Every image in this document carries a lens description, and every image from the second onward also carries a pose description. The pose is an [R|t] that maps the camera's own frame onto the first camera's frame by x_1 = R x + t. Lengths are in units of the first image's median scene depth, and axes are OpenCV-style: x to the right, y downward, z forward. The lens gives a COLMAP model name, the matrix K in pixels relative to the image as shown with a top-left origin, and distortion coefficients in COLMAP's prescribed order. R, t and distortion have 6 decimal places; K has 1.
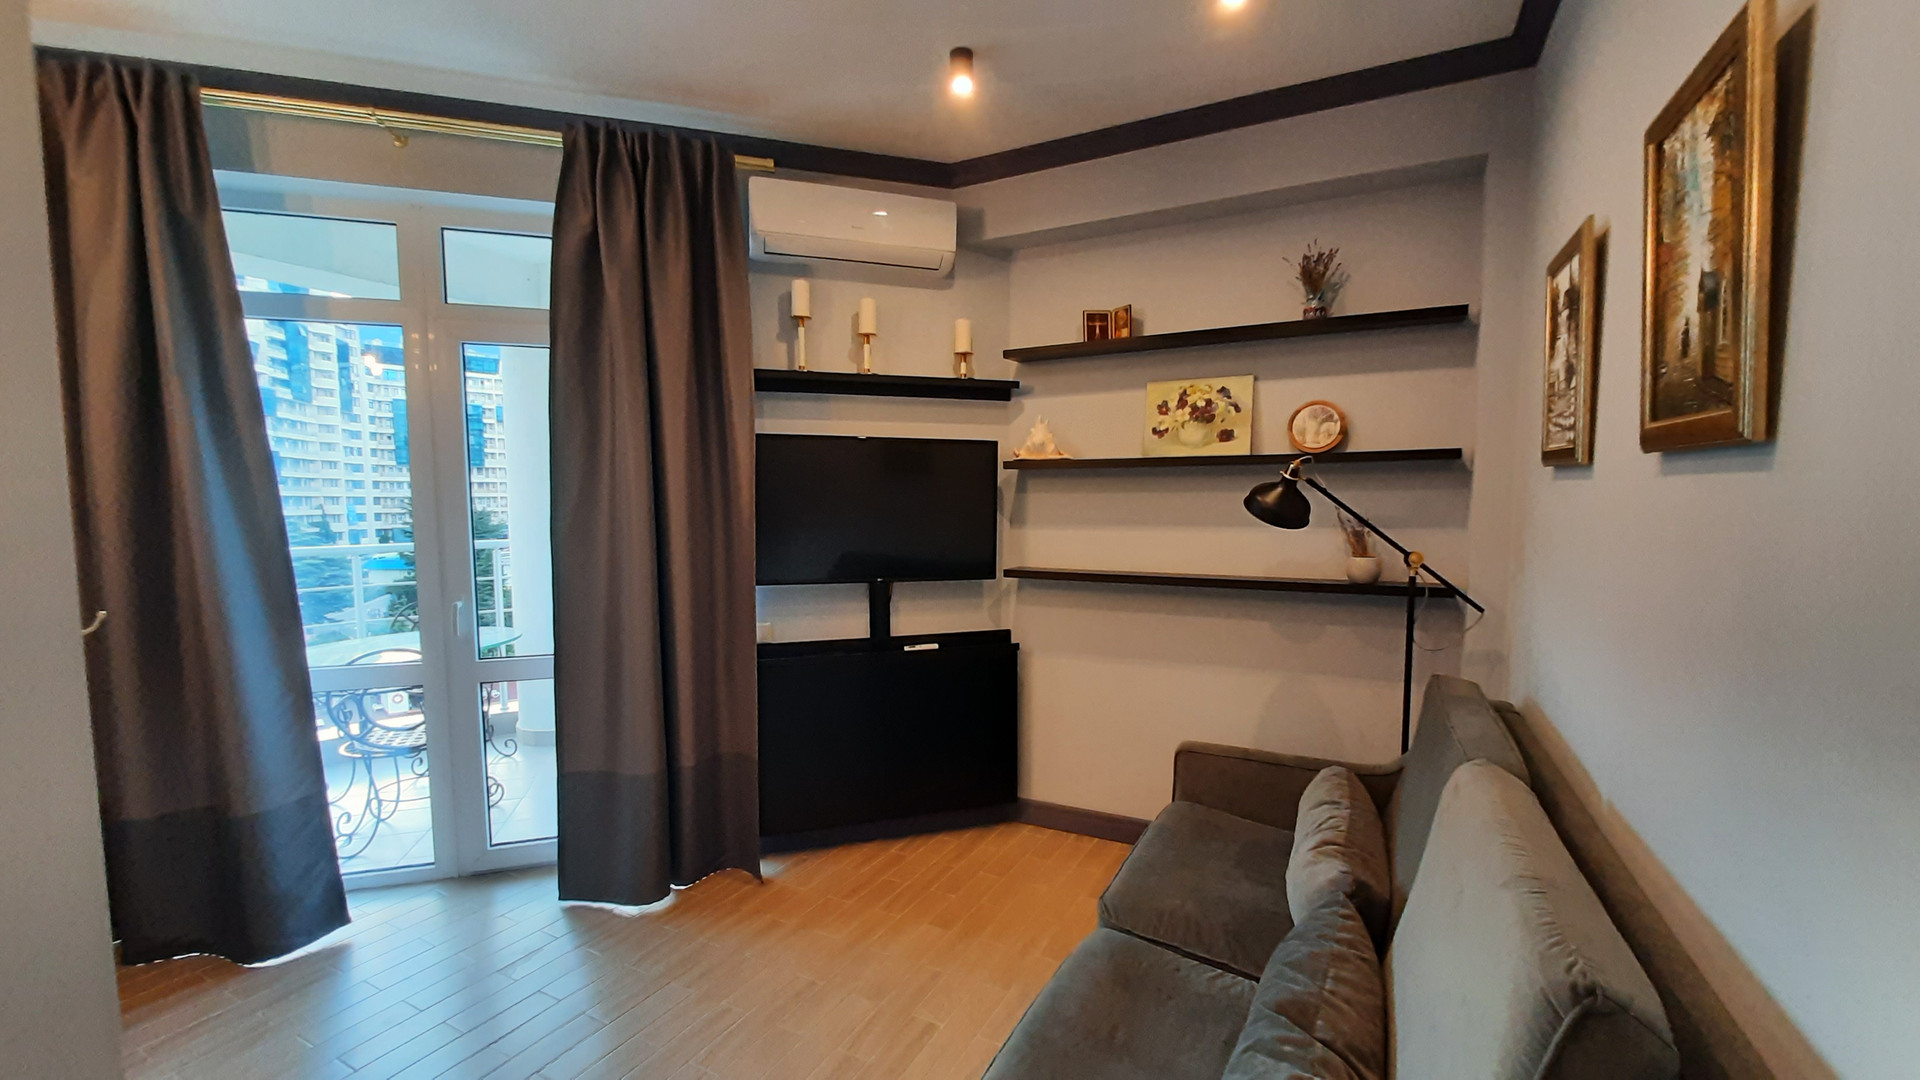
lens RADIAL K [[766.0, 0, 986.4], [0, 766.0, 562.0], [0, 0, 1]] dist [-0.006185, 0.001188]
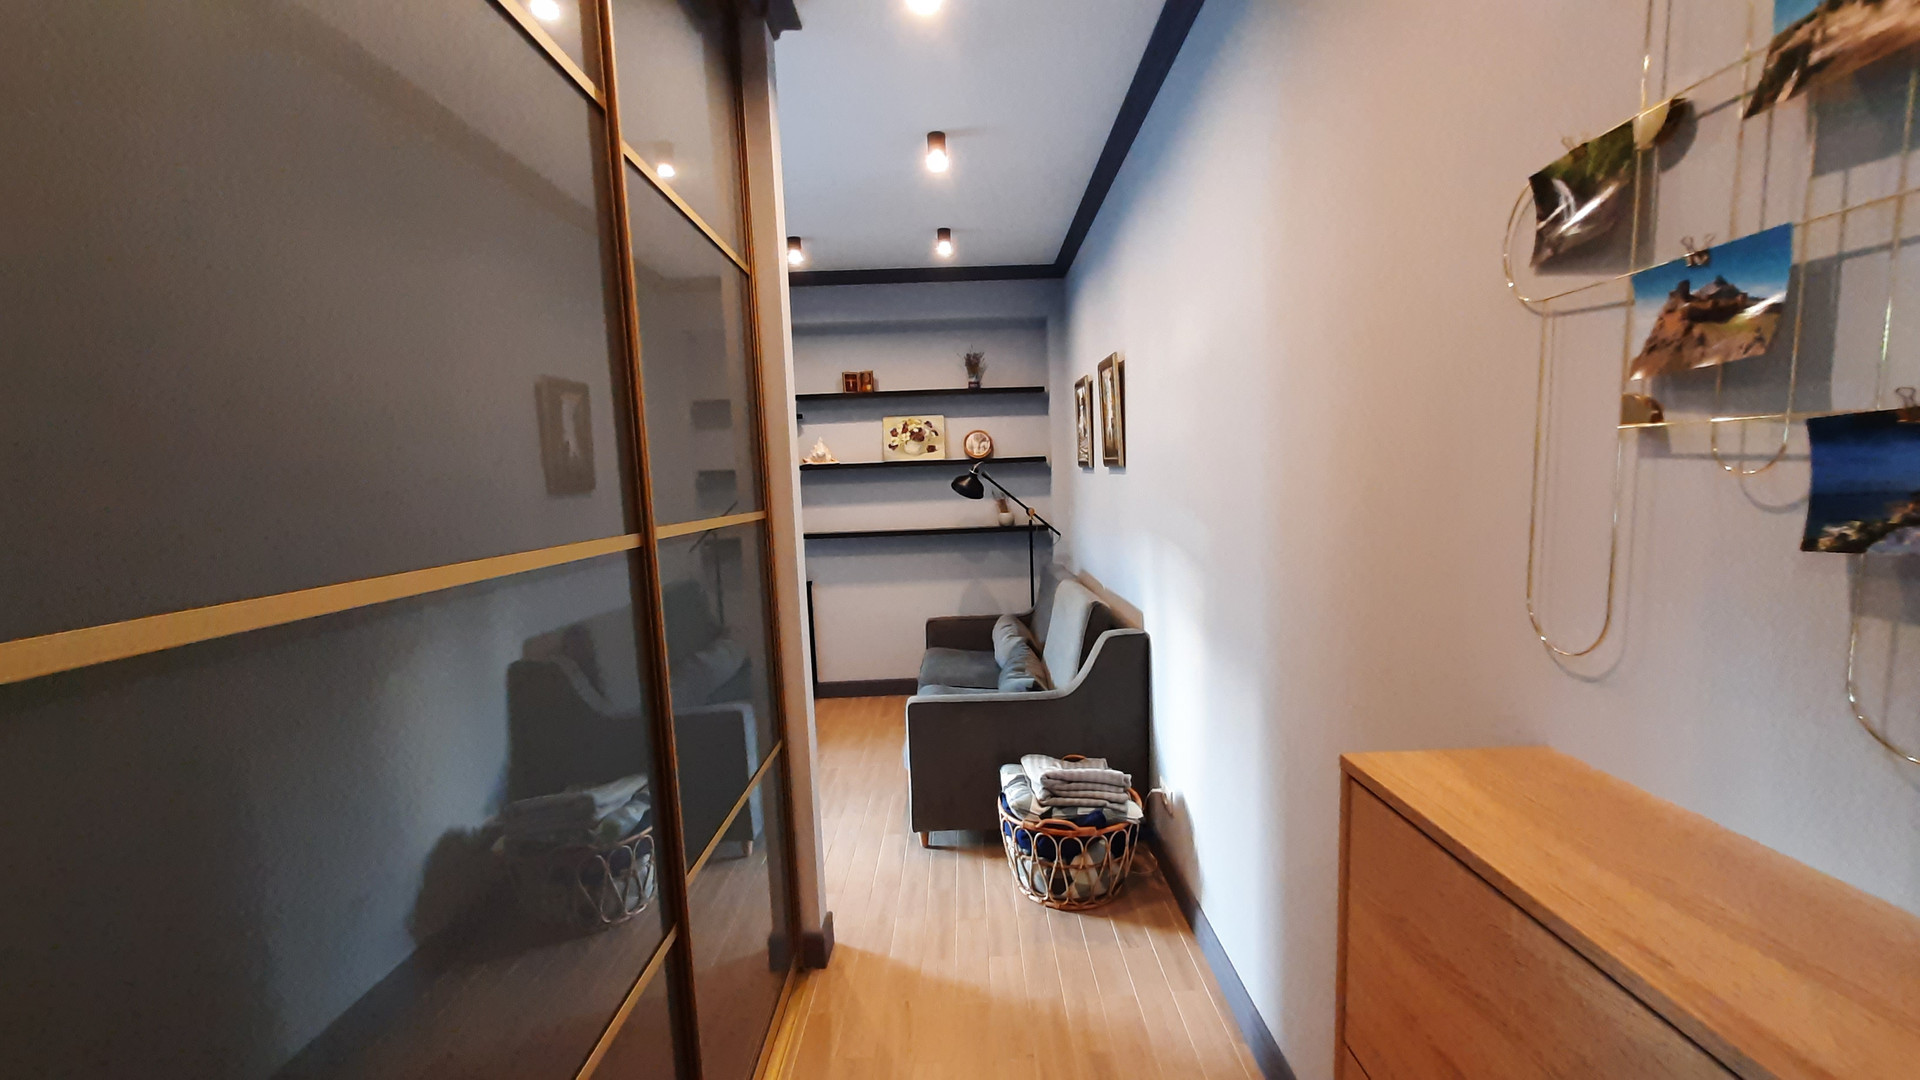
lens RADIAL K [[766.0, 0, 987.2], [0, 766.0, 559.5], [0, 0, 1]] dist [-0.006185, 0.001188]
pose [[0.875432, -0.078025, 0.477003, -0.429783], [0.071056, 0.996937, 0.032666, 0.039833], [-0.478091, 0.005297, 0.878295, -0.604199]]
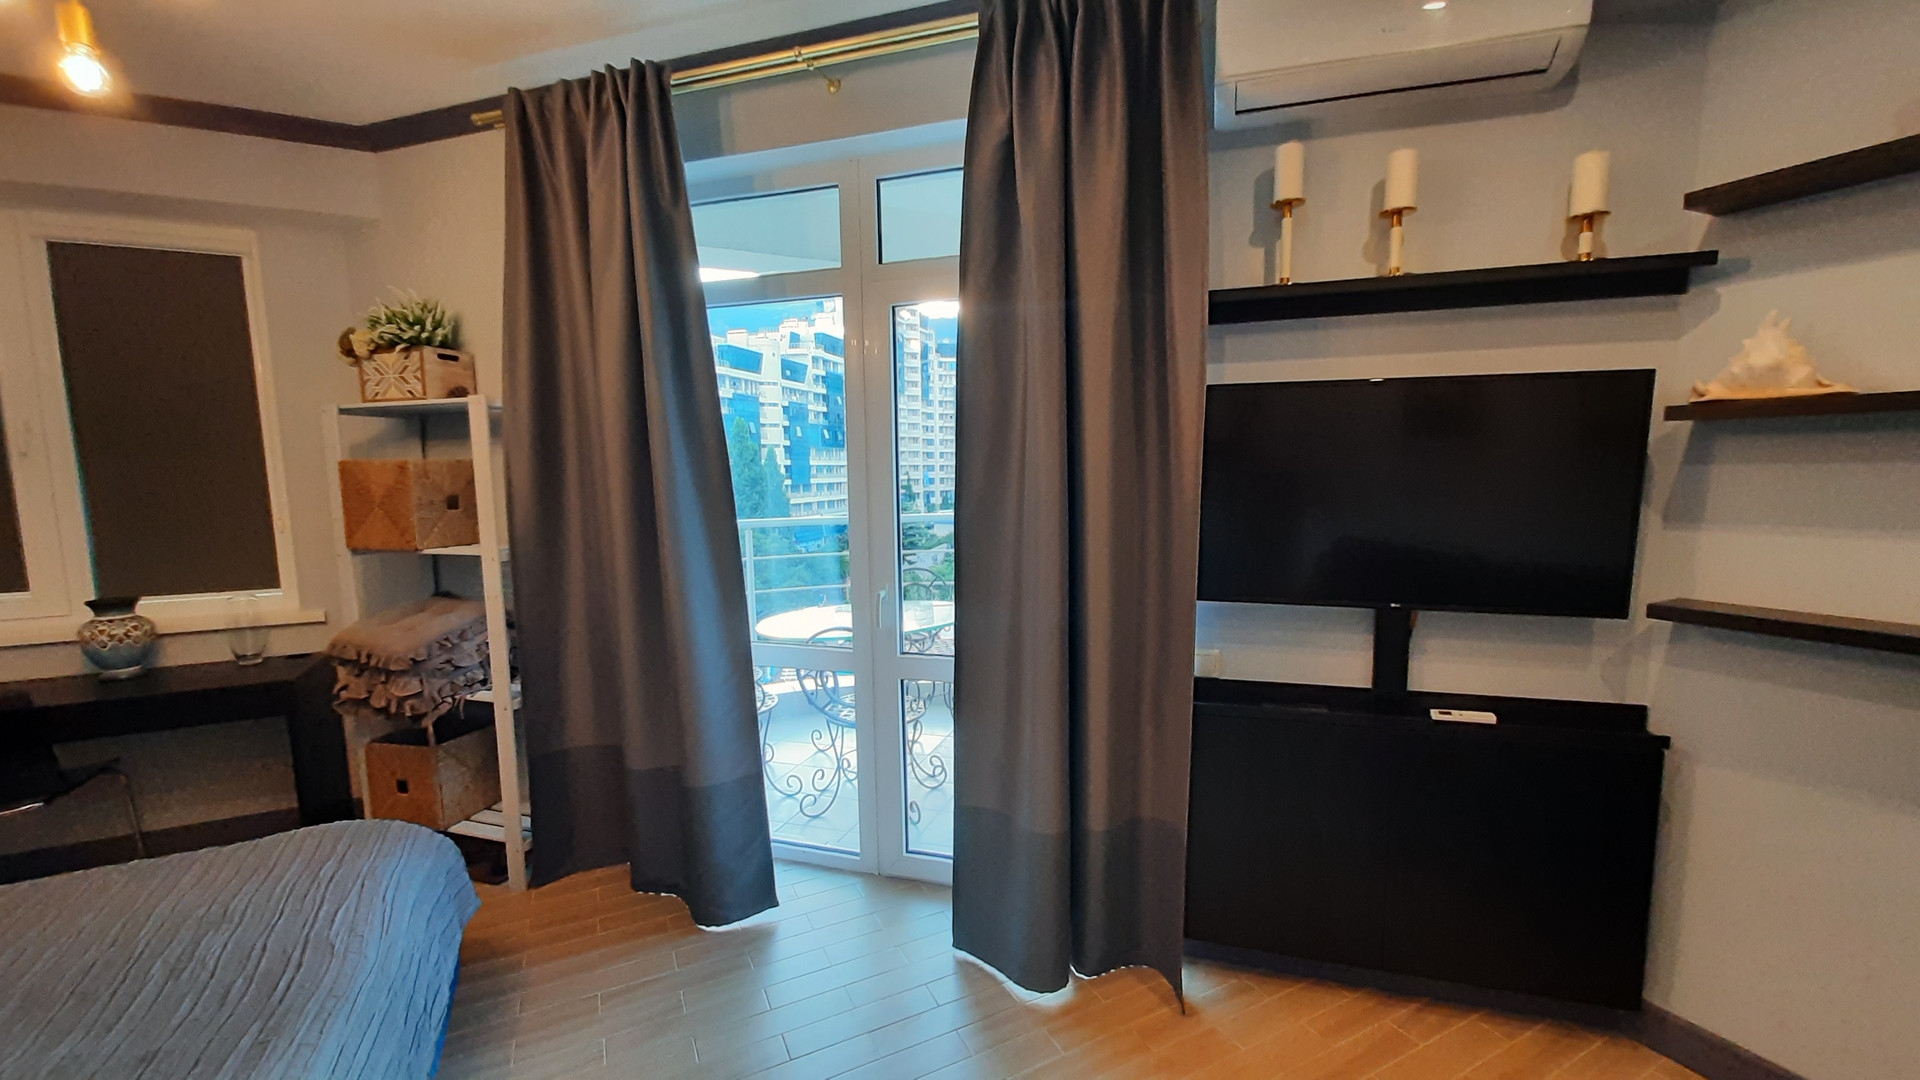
lens RADIAL K [[766.0, 0, 976.7], [0, 766.0, 563.4], [0, 0, 1]] dist [-0.006185, 0.001188]
pose [[0.808703, 0.063360, -0.584795, -0.053100], [-0.035191, 0.997612, 0.059423, -0.038218], [0.587164, -0.027476, 0.809002, 0.298036]]
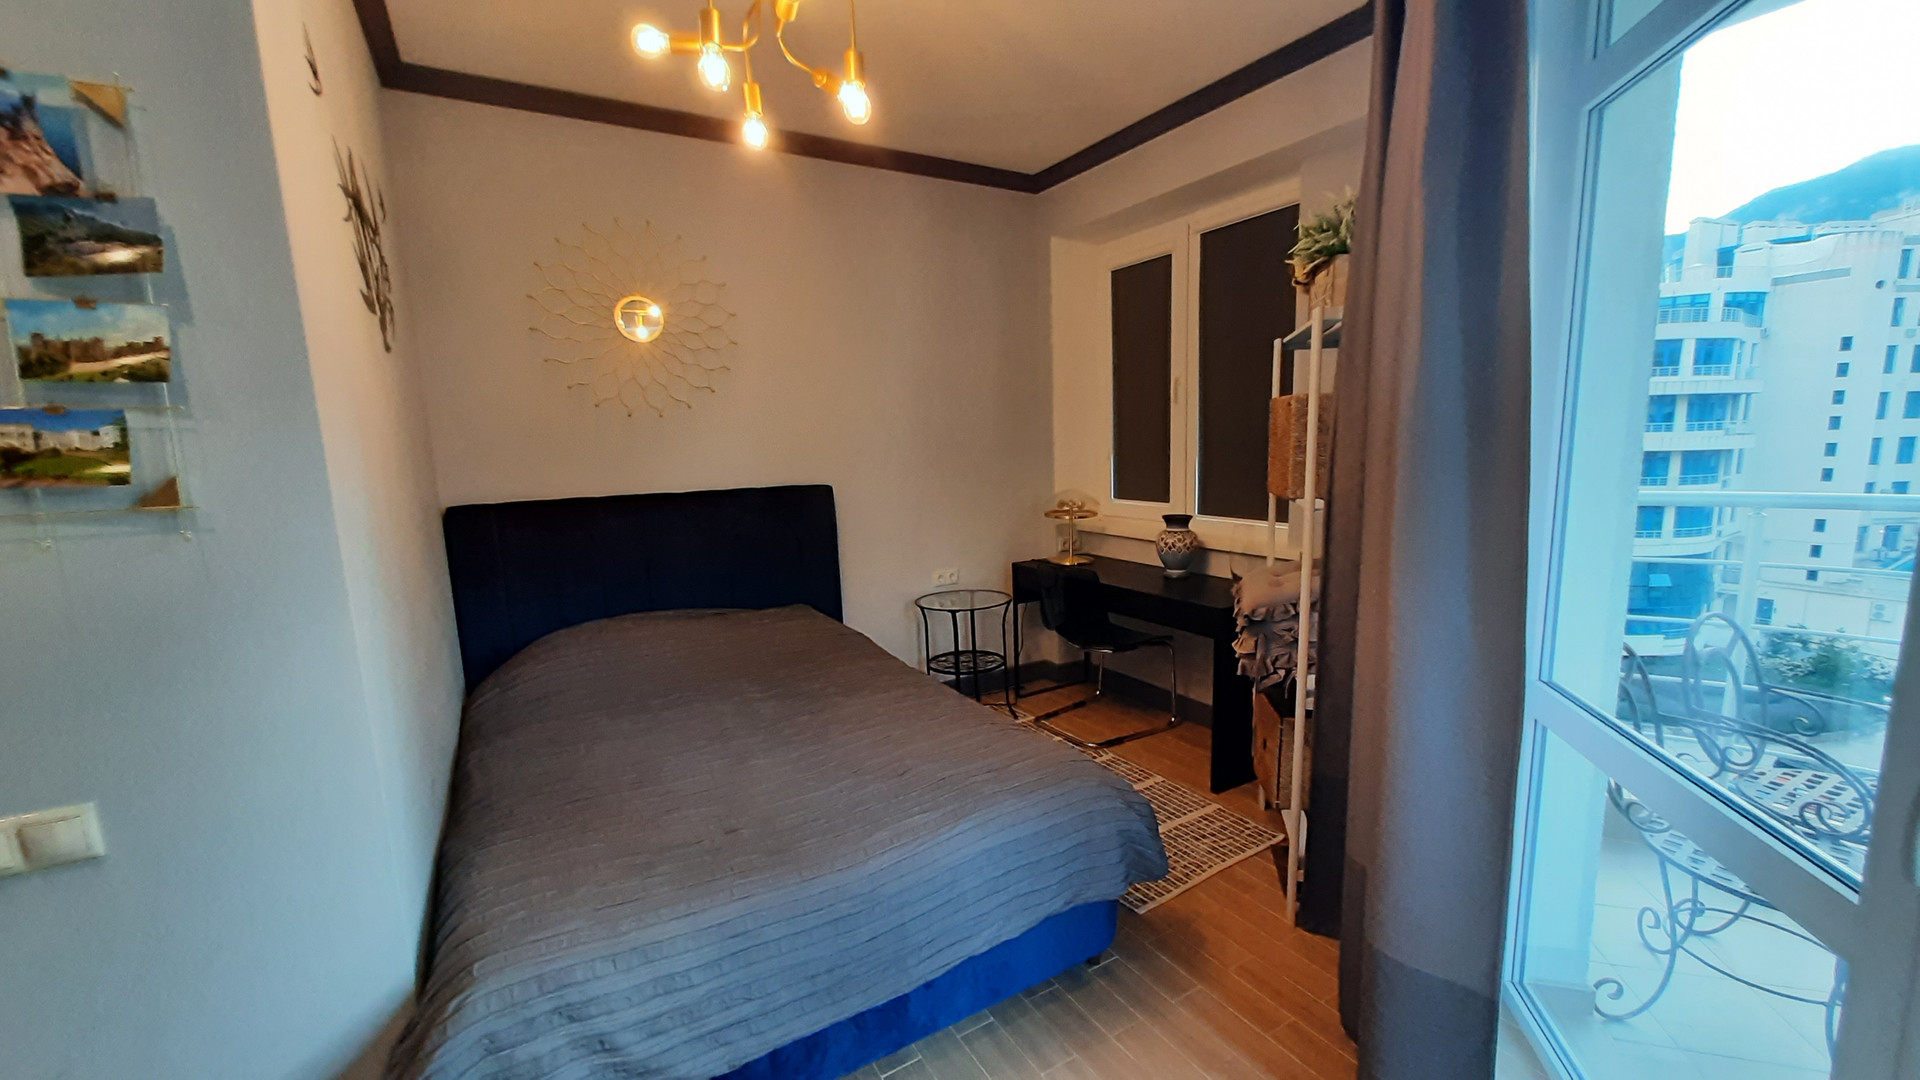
lens RADIAL K [[766.0, 0, 986.2], [0, 766.0, 562.3], [0, 0, 1]] dist [-0.006185, 0.001188]
pose [[-0.519788, 0.155835, -0.839962, -0.271422], [-0.036304, 0.978305, 0.203966, -0.064267], [0.853524, 0.136513, -0.502854, 0.788067]]
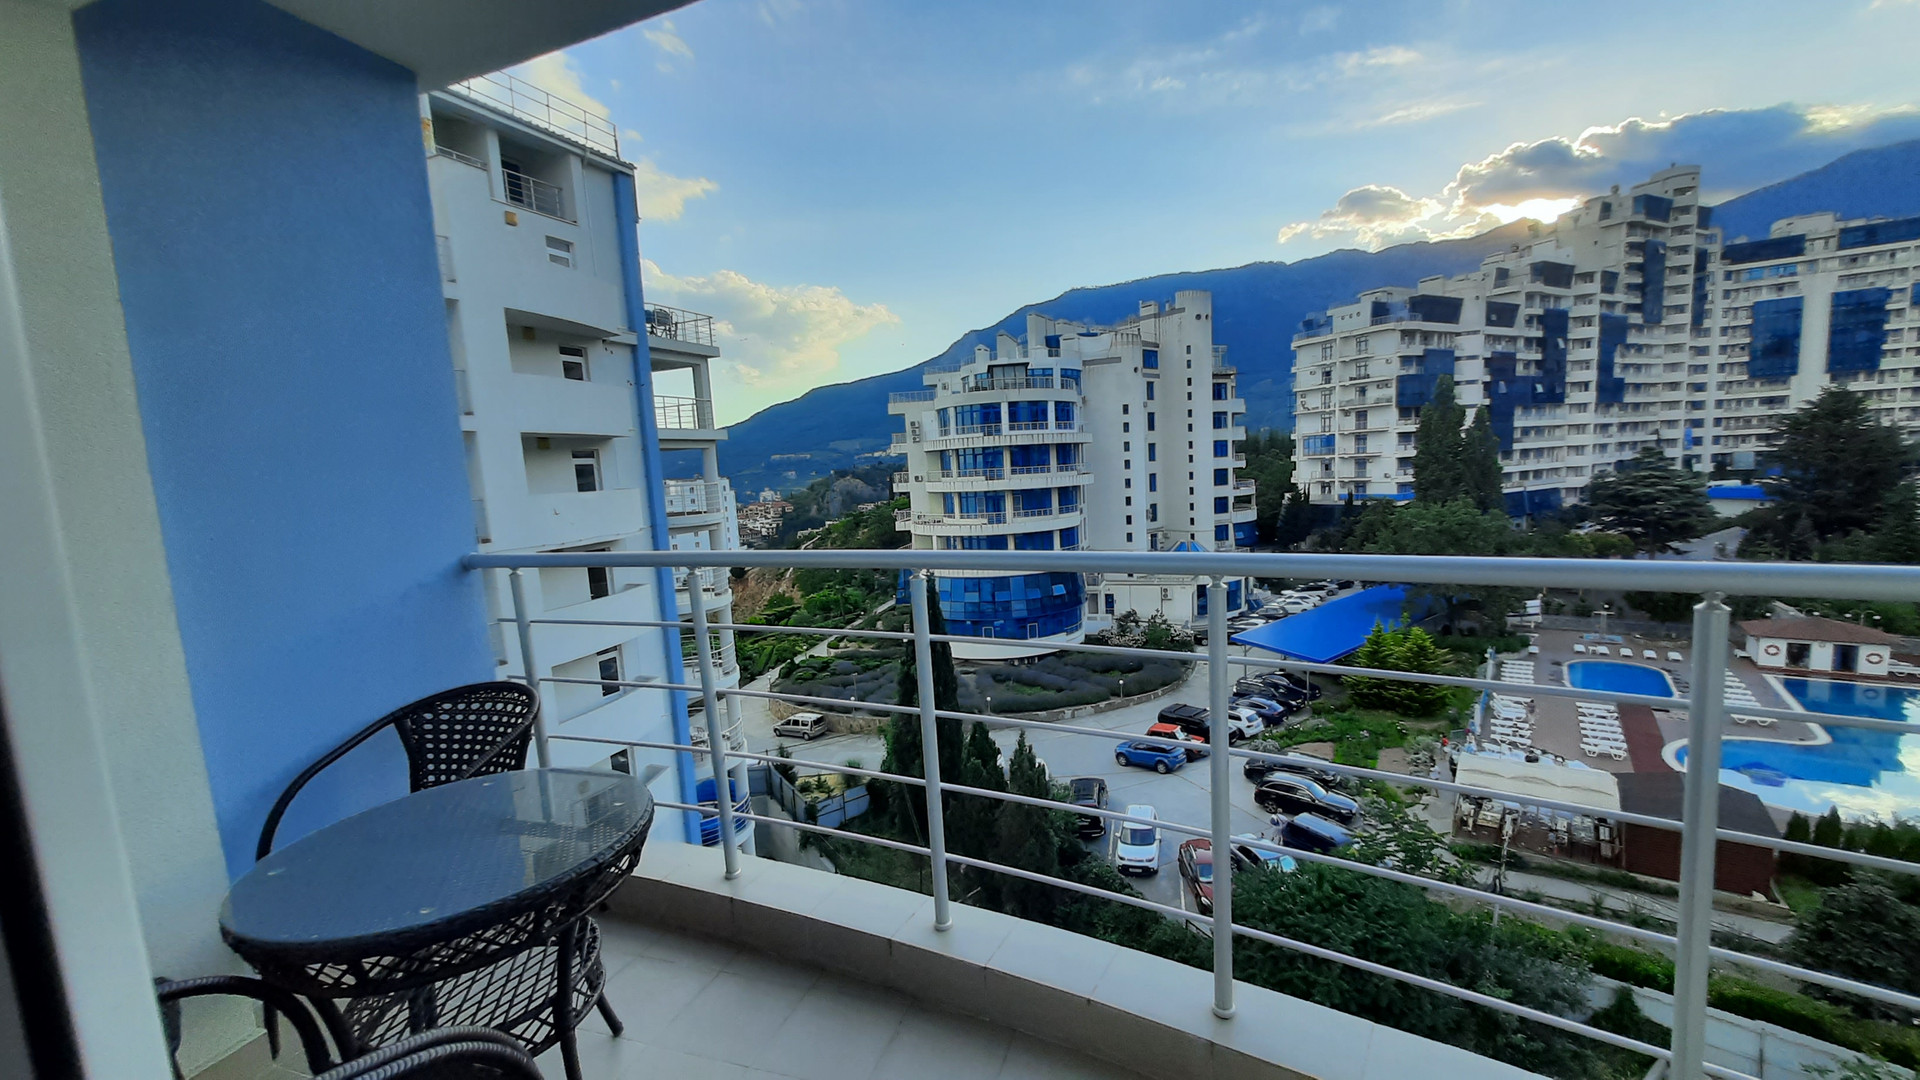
lens RADIAL K [[766.0, 0, 973.6], [0, 766.0, 562.9], [0, 0, 1]] dist [-0.006185, 0.001188]
pose [[0.155503, 0.118568, -0.980694, -1.754952], [-0.023825, 0.992932, 0.116269, 0.069207], [0.987548, 0.005285, 0.157229, -0.613101]]
